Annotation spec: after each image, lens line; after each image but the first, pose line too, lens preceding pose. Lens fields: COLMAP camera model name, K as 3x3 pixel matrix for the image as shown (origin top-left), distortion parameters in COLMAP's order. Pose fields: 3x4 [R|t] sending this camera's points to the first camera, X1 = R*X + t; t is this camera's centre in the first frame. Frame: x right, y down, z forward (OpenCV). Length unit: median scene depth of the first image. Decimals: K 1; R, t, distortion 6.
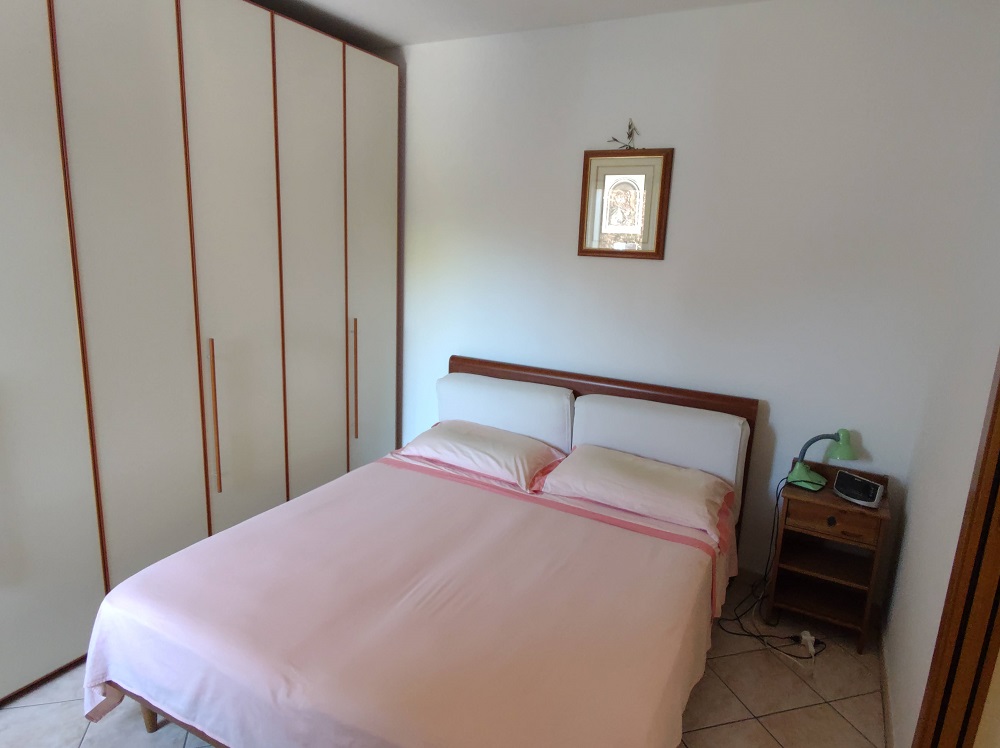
lens RADIAL K [[625.6, 0, 499.9], [0, 625.6, 370.7], [0, 0, 1]] dist [-0.001293, -0.000490]
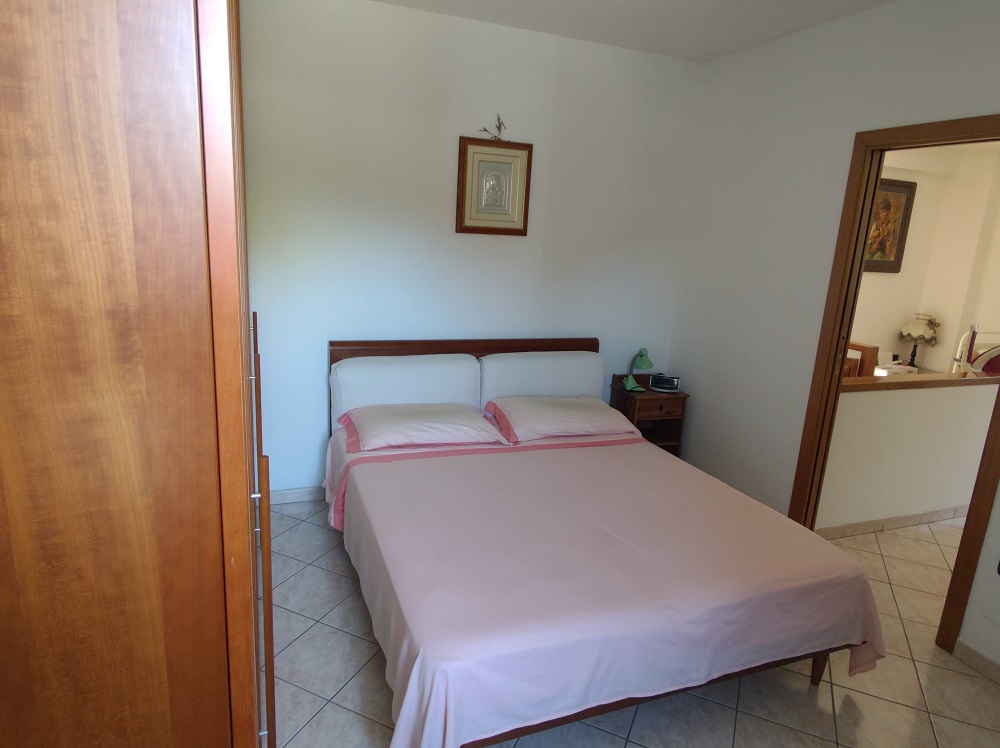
lens RADIAL K [[625.6, 0, 500.7], [0, 625.6, 375.4], [0, 0, 1]] dist [-0.001293, -0.000490]
pose [[0.651810, -0.182109, 0.736193, -0.727814], [0.130478, 0.983195, 0.127686, -0.073330], [-0.747074, 0.012829, 0.664618, 0.232433]]
